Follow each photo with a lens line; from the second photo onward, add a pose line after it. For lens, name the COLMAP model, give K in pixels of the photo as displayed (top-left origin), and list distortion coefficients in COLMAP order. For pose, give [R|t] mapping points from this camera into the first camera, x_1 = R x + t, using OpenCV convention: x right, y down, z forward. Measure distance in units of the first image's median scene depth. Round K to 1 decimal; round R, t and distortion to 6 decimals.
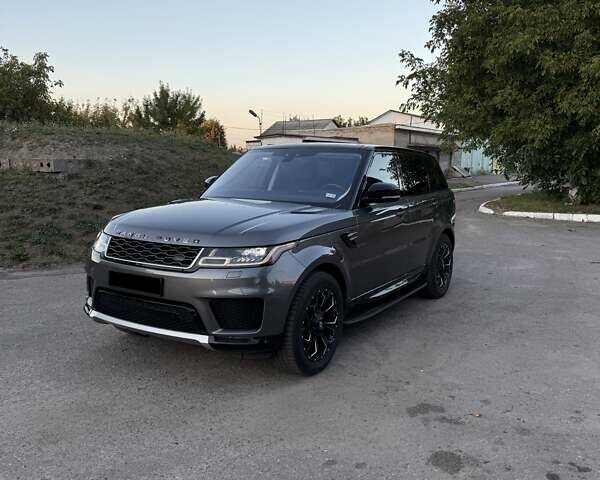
lens RADIAL K [[553.7, 0, 303.6], [0, 553.7, 241.1], [0, 0, 1]] dist [0.079743, -0.116710]
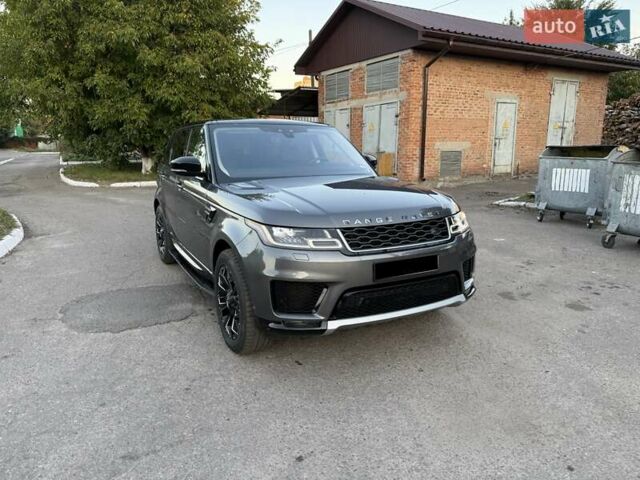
lens RADIAL K [[447.0, 0, 317.0], [0, 447.0, 238.5], [0, 0, 1]] dist [0.043553, -0.057366]
pose [[0.502428, -0.195407, 0.842248, -0.589816], [0.132123, 0.980037, 0.148560, -0.061988], [-0.854465, 0.036639, 0.518216, 0.433111]]
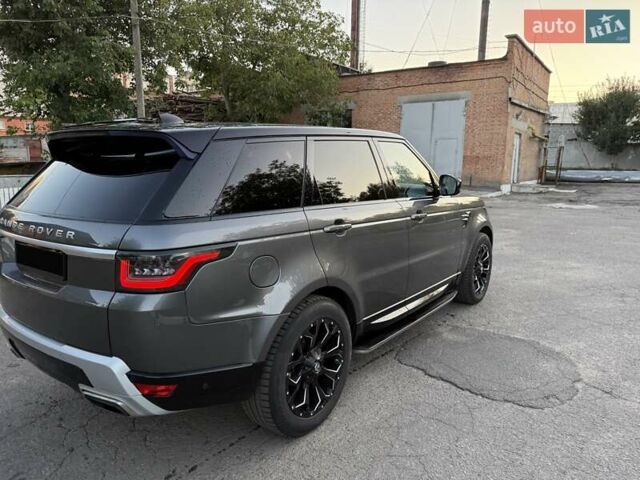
lens RADIAL K [[451.6, 0, 325.0], [0, 451.6, 236.5], [0, 0, 1]] dist [0.020591, -0.024793]
pose [[-0.996507, -0.032805, 0.076797, -0.034250], [-0.007847, 0.952327, 0.304978, -0.203331], [-0.083141, 0.303310, -0.949258, 1.482122]]
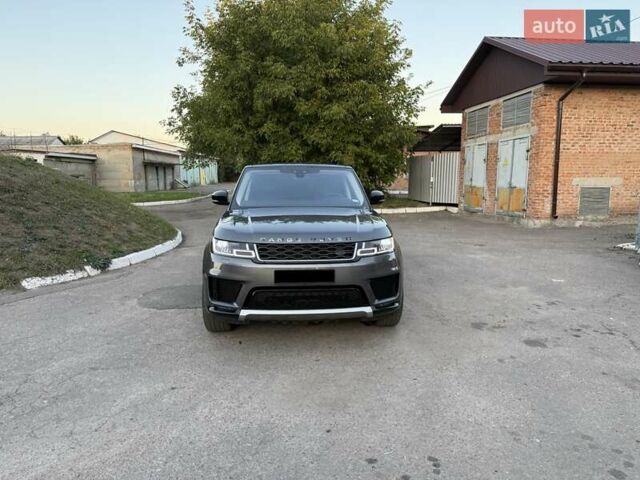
lens RADIAL K [[443.0, 0, 324.1], [0, 443.0, 237.2], [0, 0, 1]] dist [0.068356, -0.092508]
pose [[0.802750, -0.094503, 0.588780, -0.491606], [0.096438, 0.994939, 0.028210, -0.021600], [-0.588466, 0.034136, 0.807801, 0.104865]]
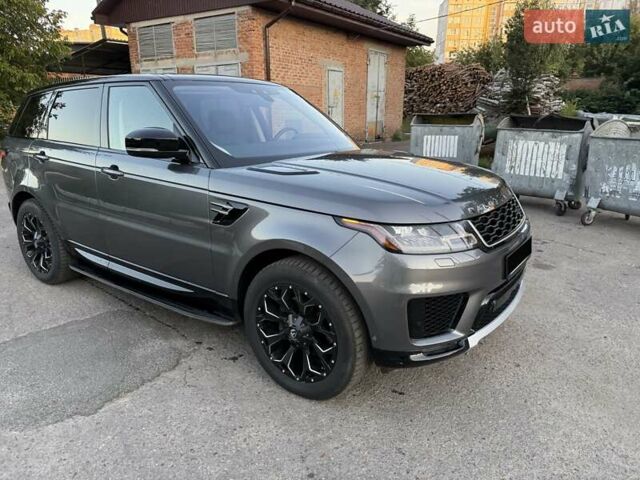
lens RADIAL K [[451.2, 0, 320.0], [0, 451.2, 240.0], [0, 0, 1]] dist [0.020868, -0.023241]
pose [[0.063267, -0.289513, 0.955081, -0.554767], [0.138204, 0.950319, 0.278915, -0.100772], [-0.988381, 0.114350, 0.100136, 0.714697]]
